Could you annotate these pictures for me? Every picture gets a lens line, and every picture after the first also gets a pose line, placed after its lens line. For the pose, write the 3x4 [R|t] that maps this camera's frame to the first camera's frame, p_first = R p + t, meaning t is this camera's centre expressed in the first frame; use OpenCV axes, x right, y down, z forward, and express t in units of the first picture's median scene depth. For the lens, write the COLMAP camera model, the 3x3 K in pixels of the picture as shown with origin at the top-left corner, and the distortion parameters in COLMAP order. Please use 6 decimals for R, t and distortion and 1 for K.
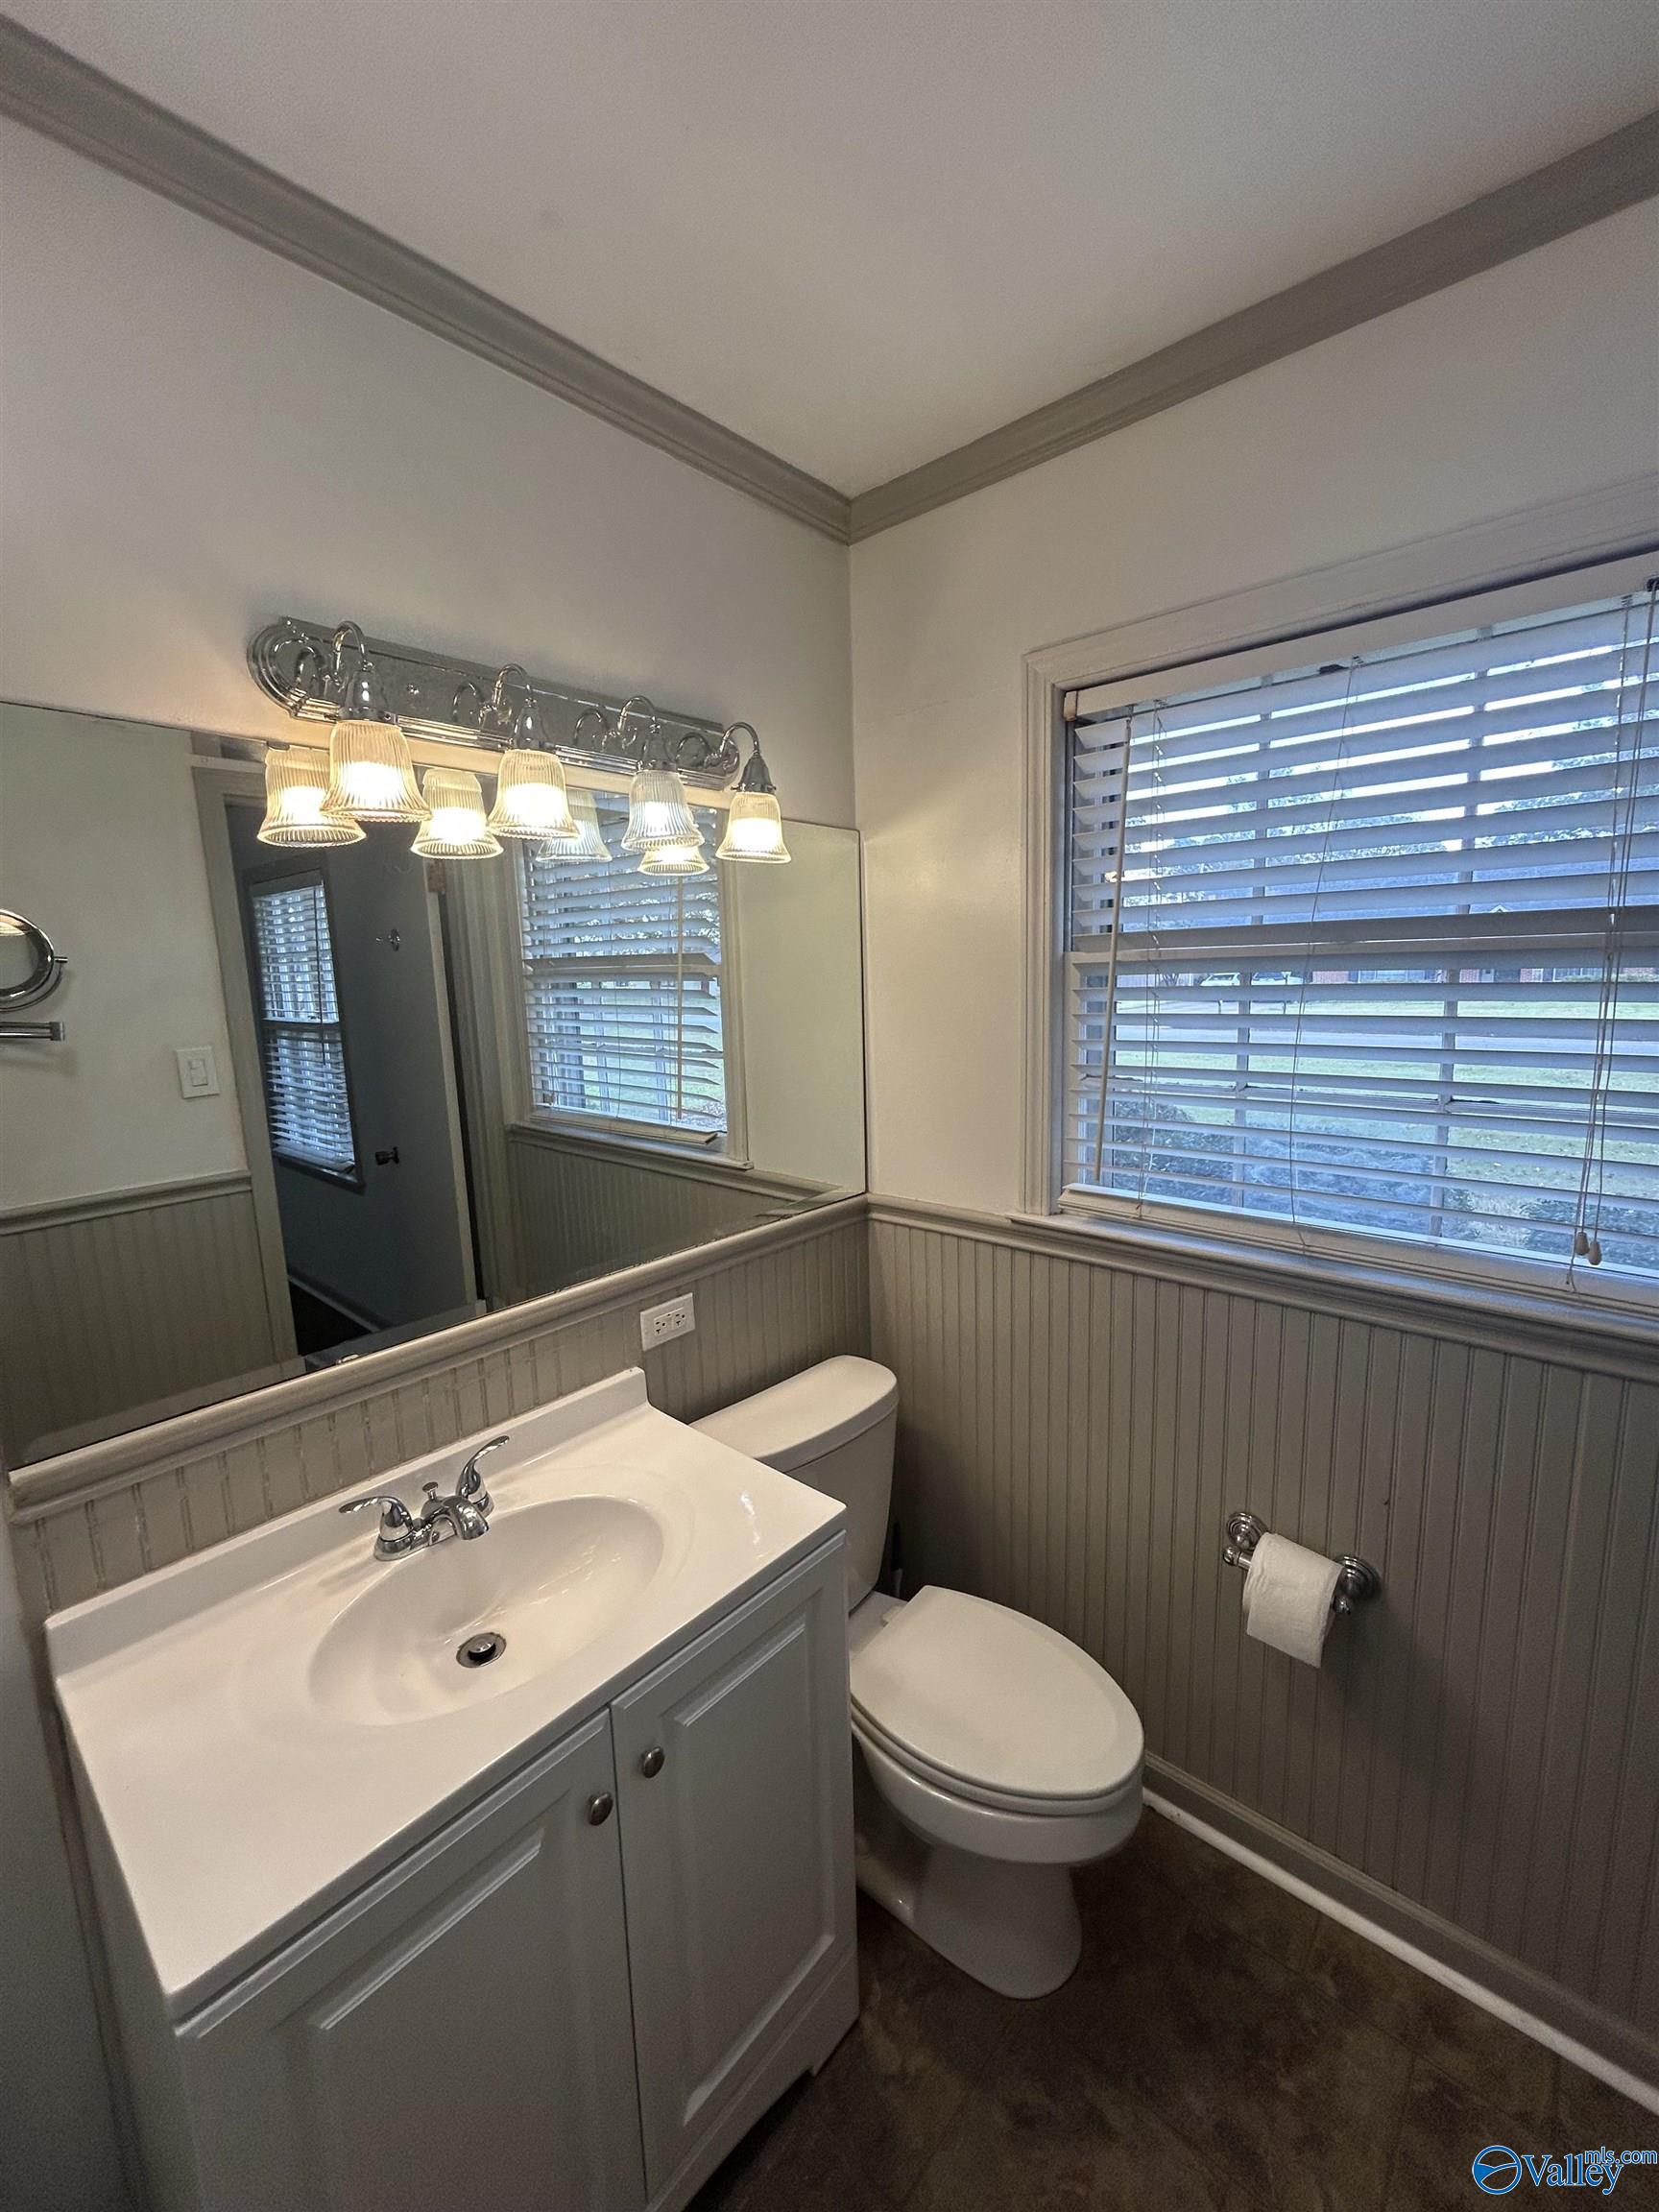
lens RADIAL K [[892.7, 0, 838.2], [0, 892.7, 1103.9], [0, 0, 1]] dist [-0.004690, 0.001616]
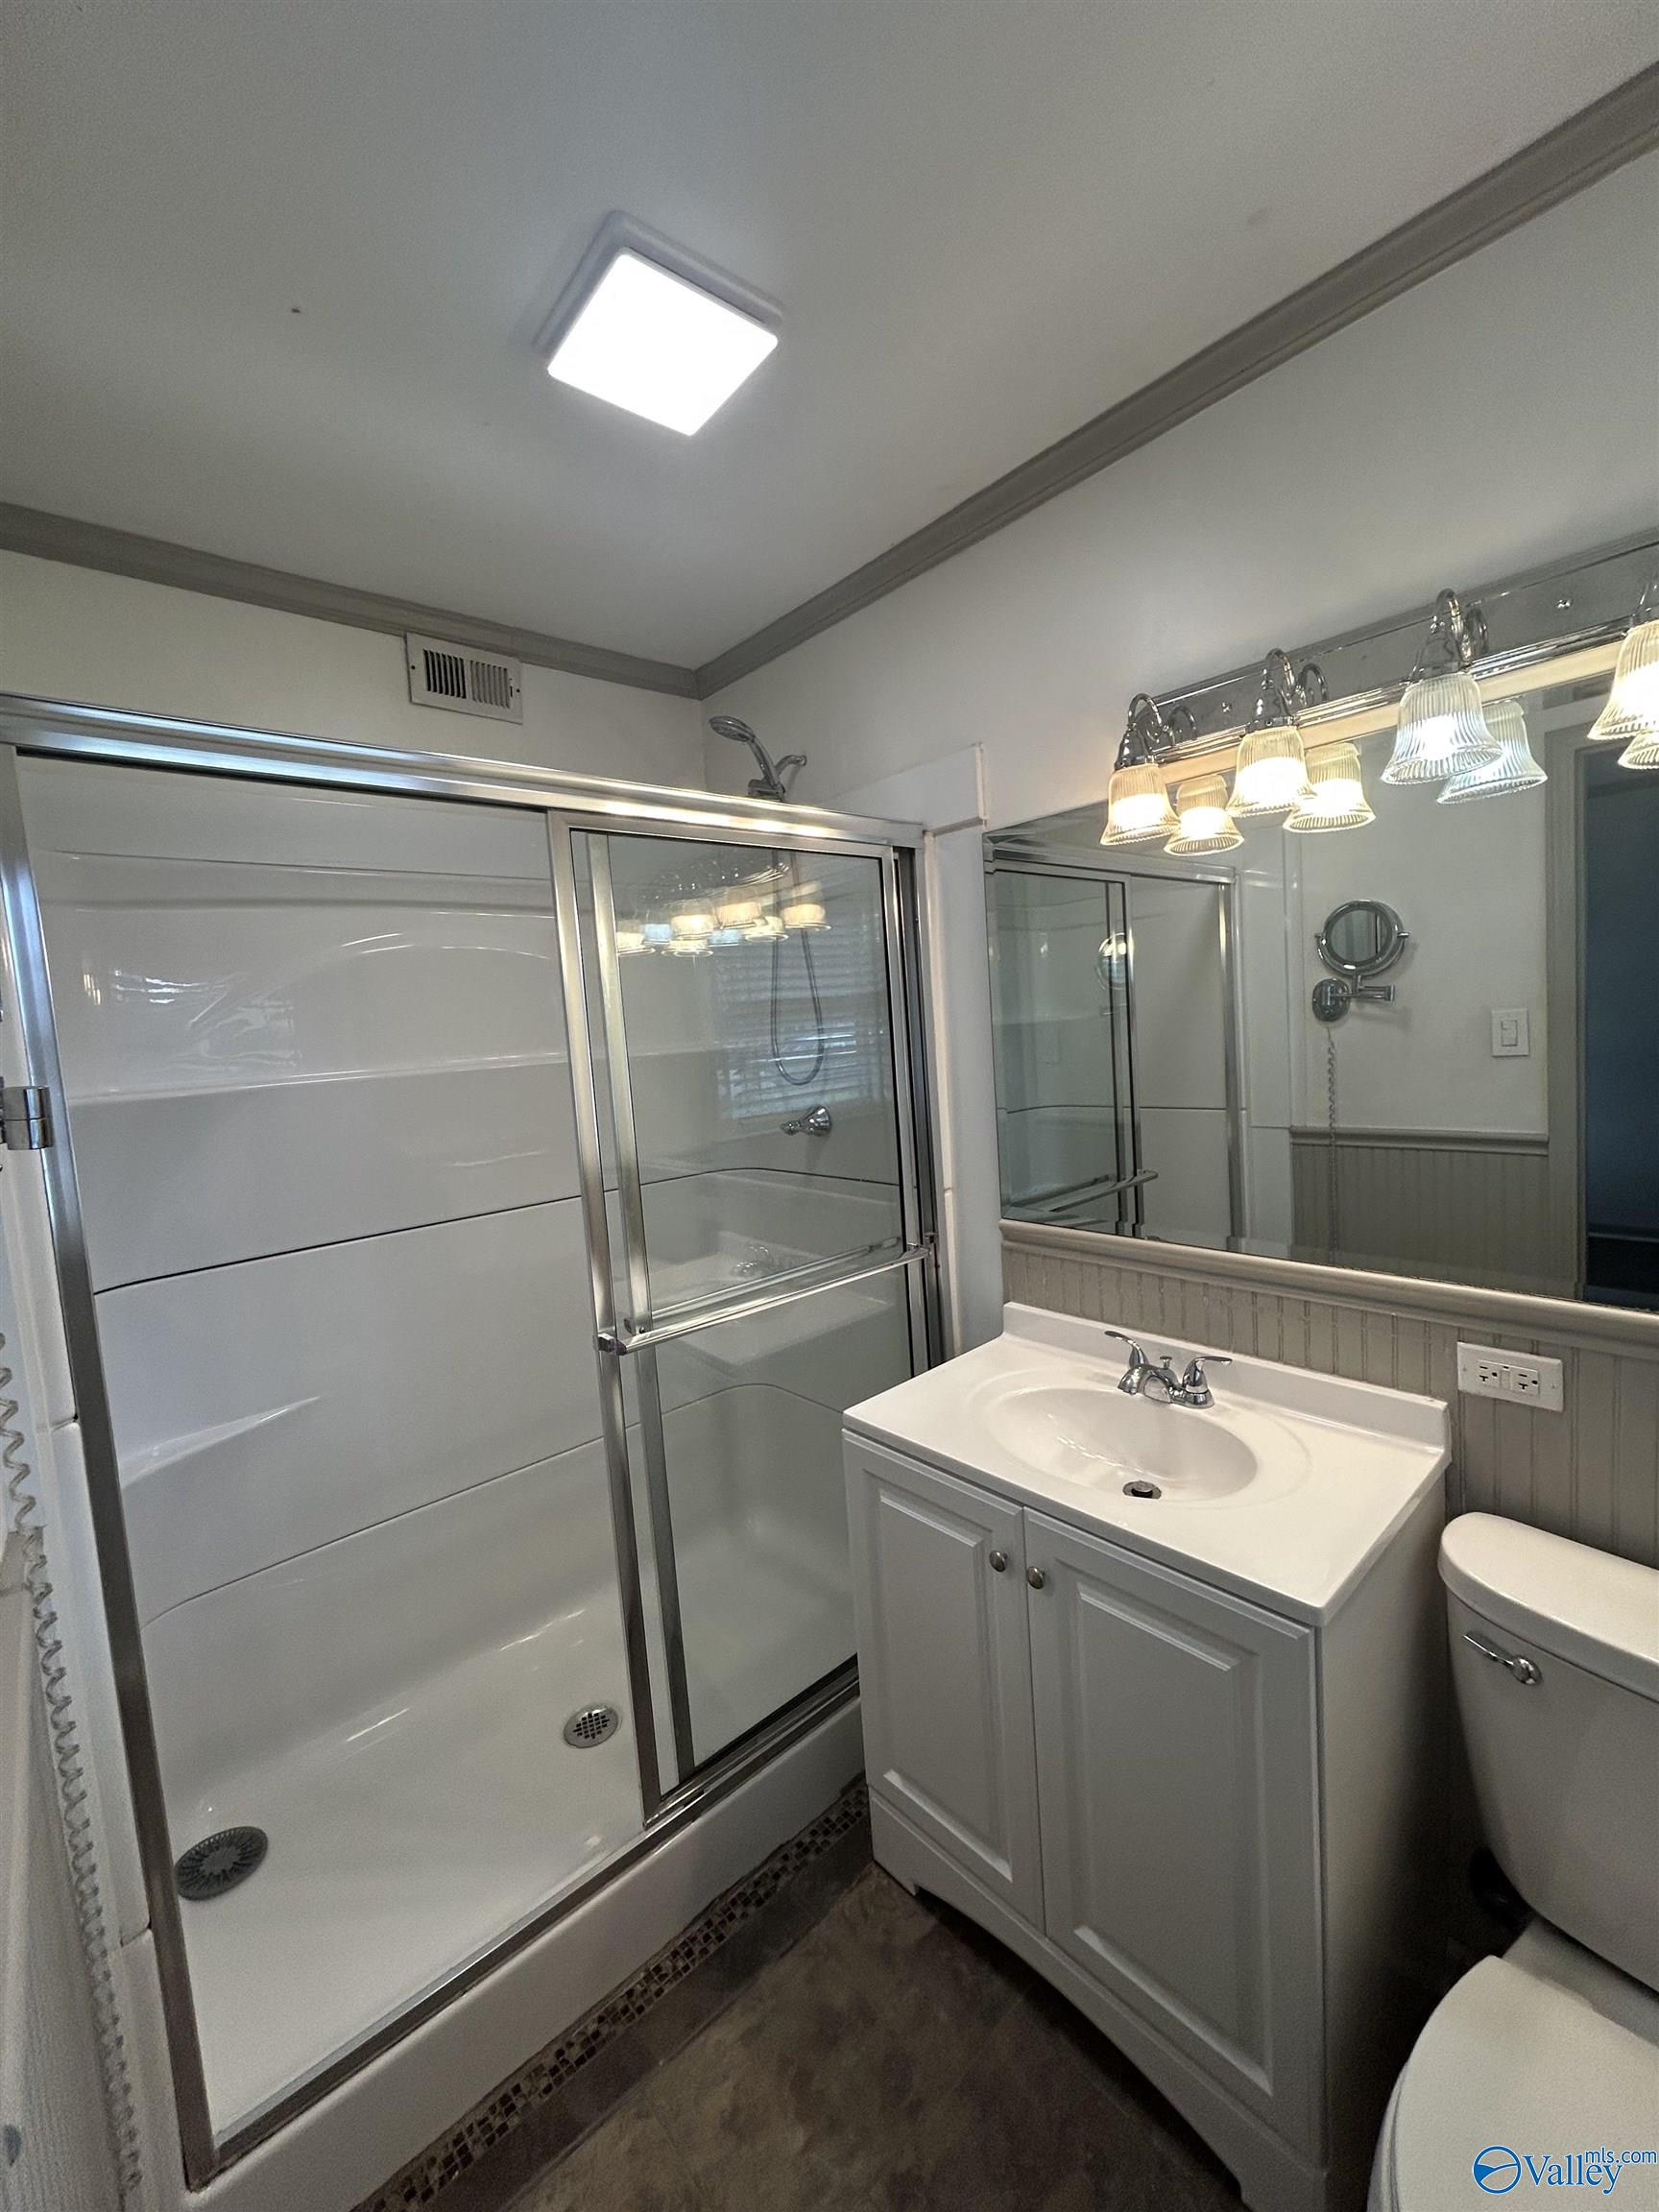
lens RADIAL K [[892.7, 0, 837.5], [0, 892.7, 1100.2], [0, 0, 1]] dist [-0.004690, 0.001616]
pose [[-0.122471, 0.121941, -0.984952, 0.759384], [-0.080064, 0.987975, 0.132270, -0.057973], [0.989237, 0.095059, -0.111235, 0.611743]]
